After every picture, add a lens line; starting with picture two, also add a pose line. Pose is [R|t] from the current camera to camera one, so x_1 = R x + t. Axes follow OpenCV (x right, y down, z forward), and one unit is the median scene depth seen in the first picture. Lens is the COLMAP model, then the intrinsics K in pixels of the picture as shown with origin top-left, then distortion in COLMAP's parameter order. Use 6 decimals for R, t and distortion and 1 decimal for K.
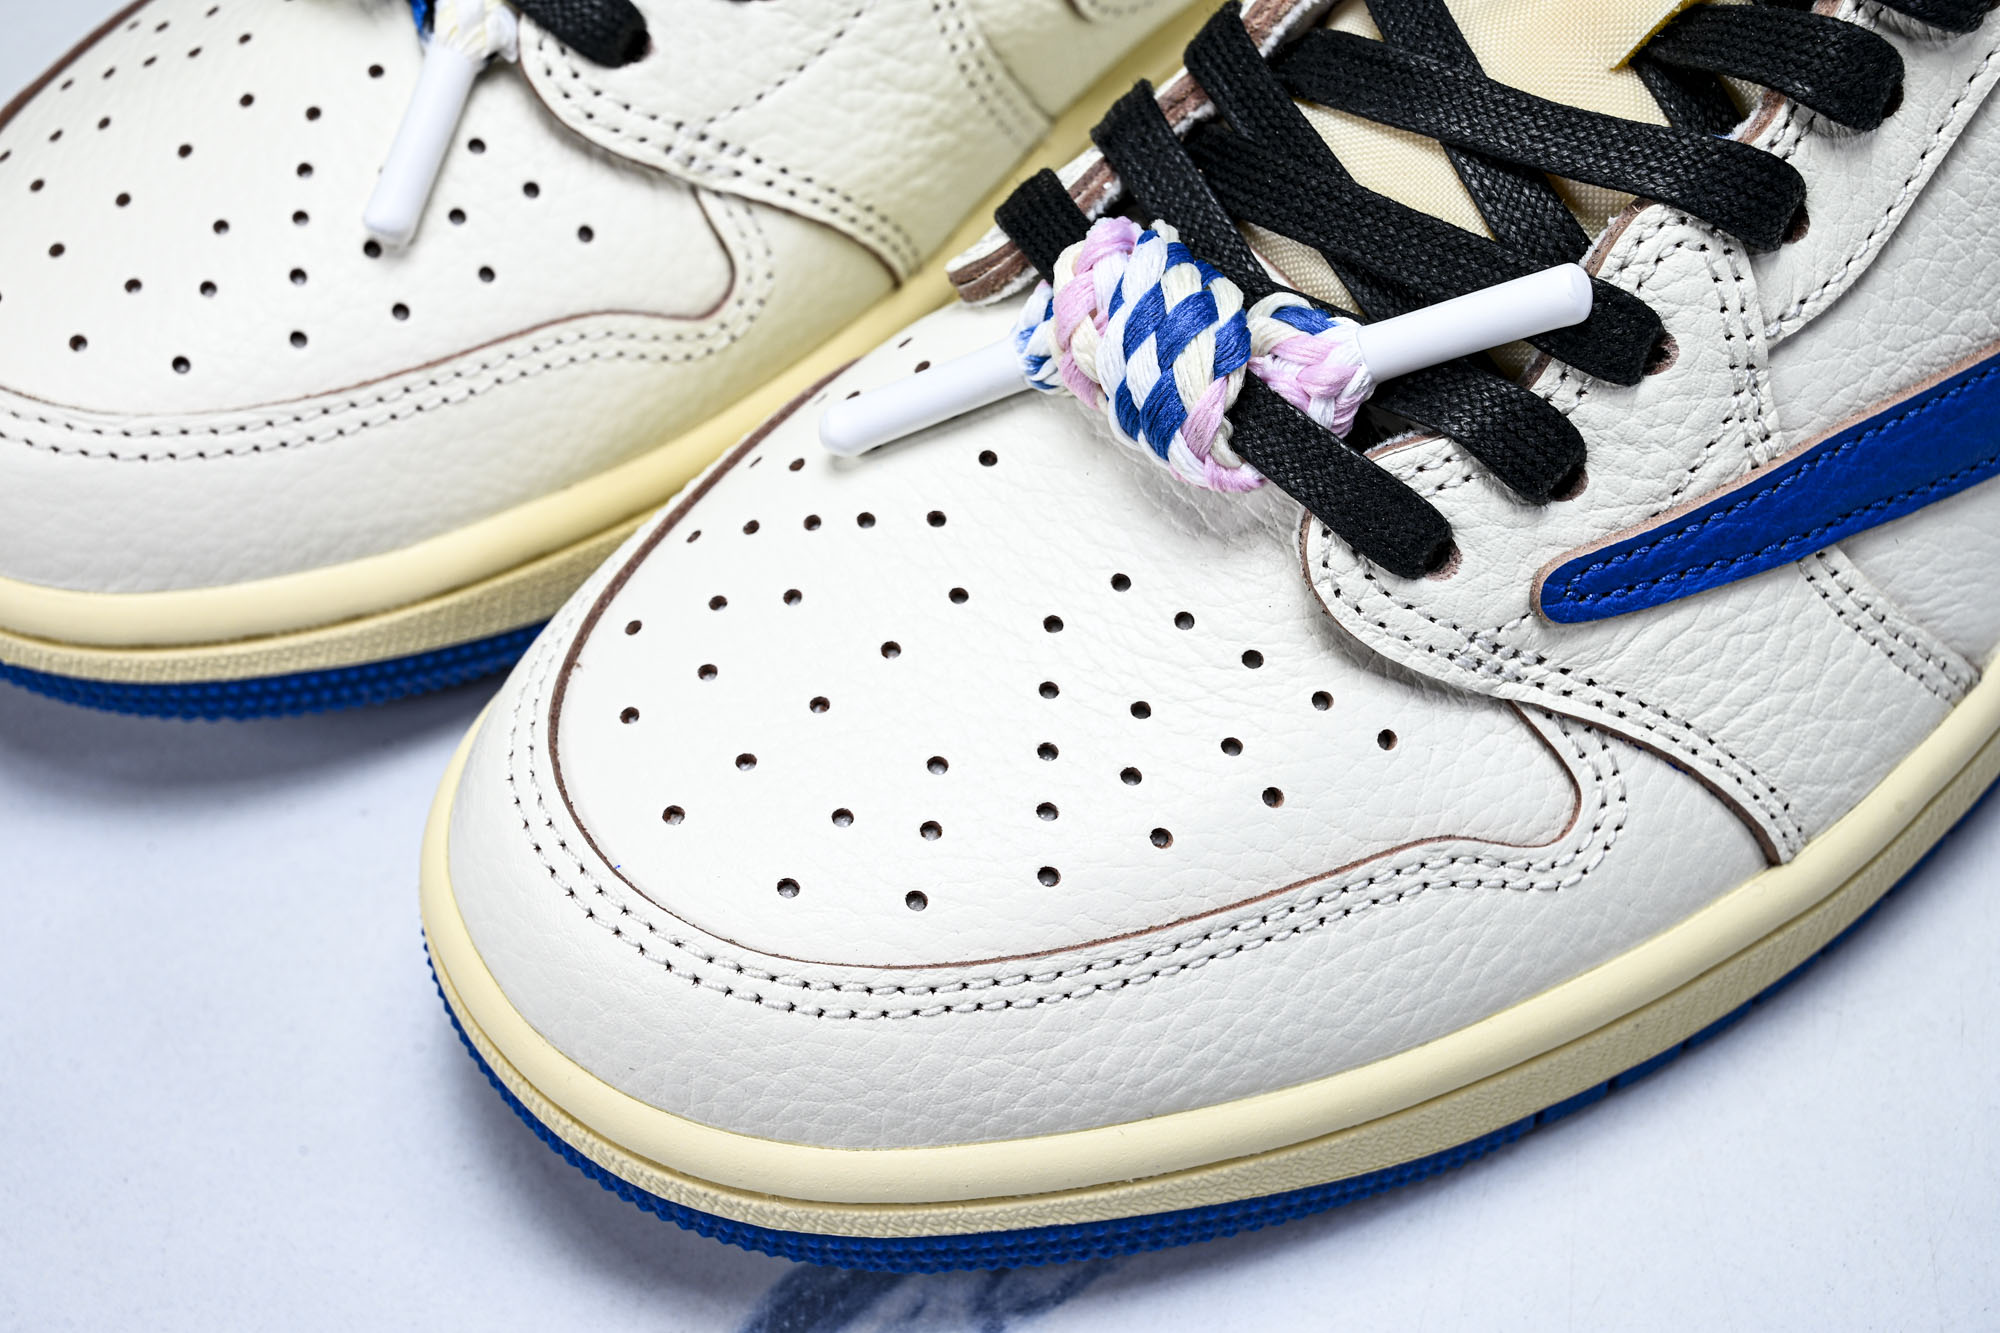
lens RADIAL K [[3266.1, 0, 1000.0], [0, 3266.1, 666.5], [0, 0, 1]] dist [-0.031168, 0.014157]
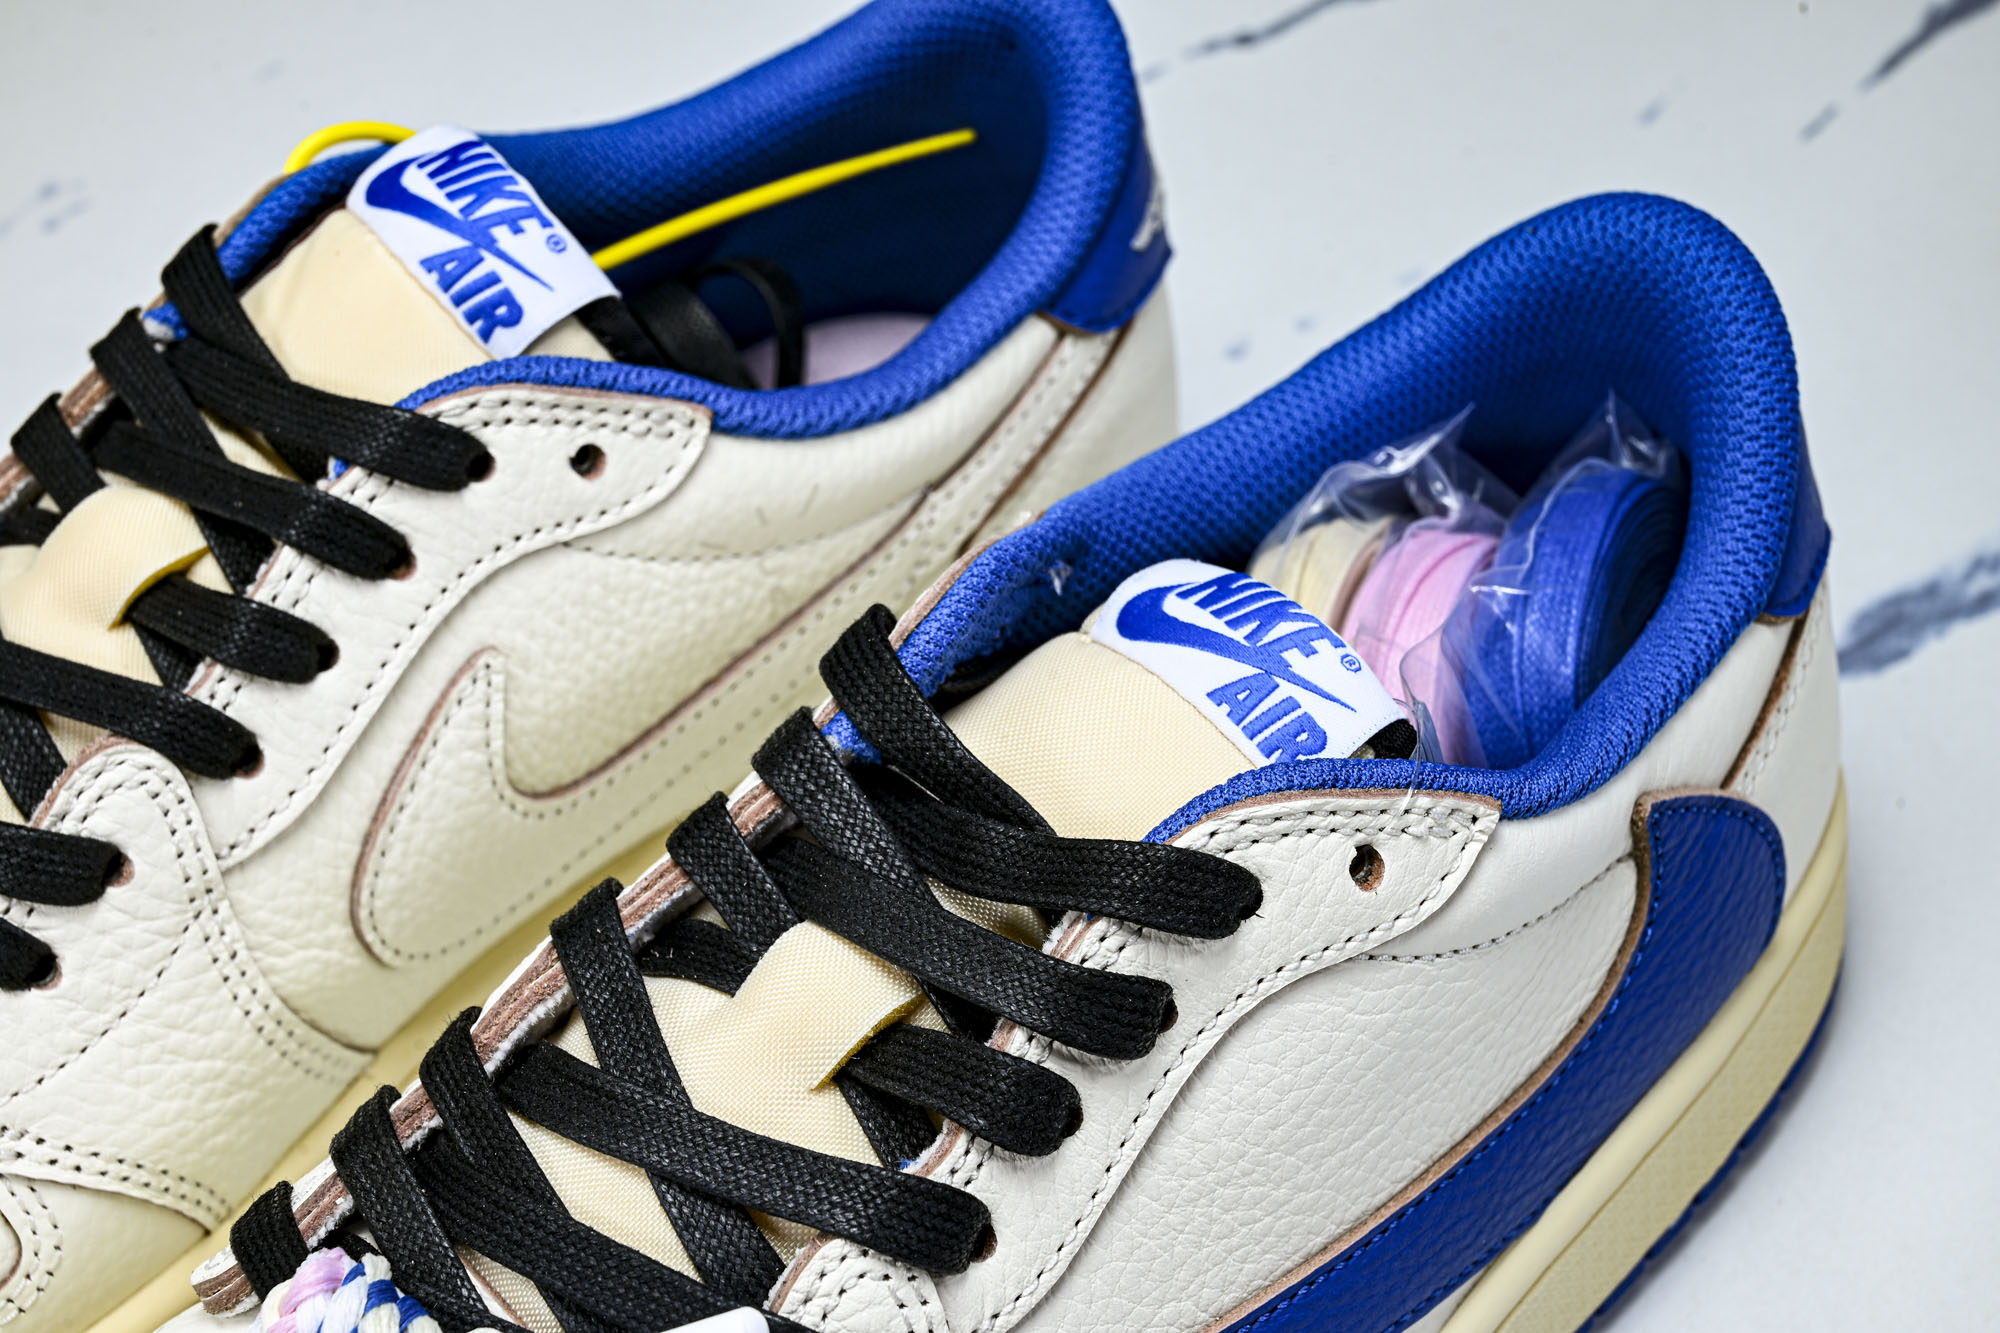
lens RADIAL K [[3266.1, 0, 1000.0], [0, 3266.1, 666.5], [0, 0, 1]] dist [-0.031168, 0.014157]
pose [[0.997663, -0.017253, 0.066110, 0.181605], [0.026716, 0.989062, -0.145060, -0.164707], [-0.062884, 0.146487, 0.987212, -0.054481]]
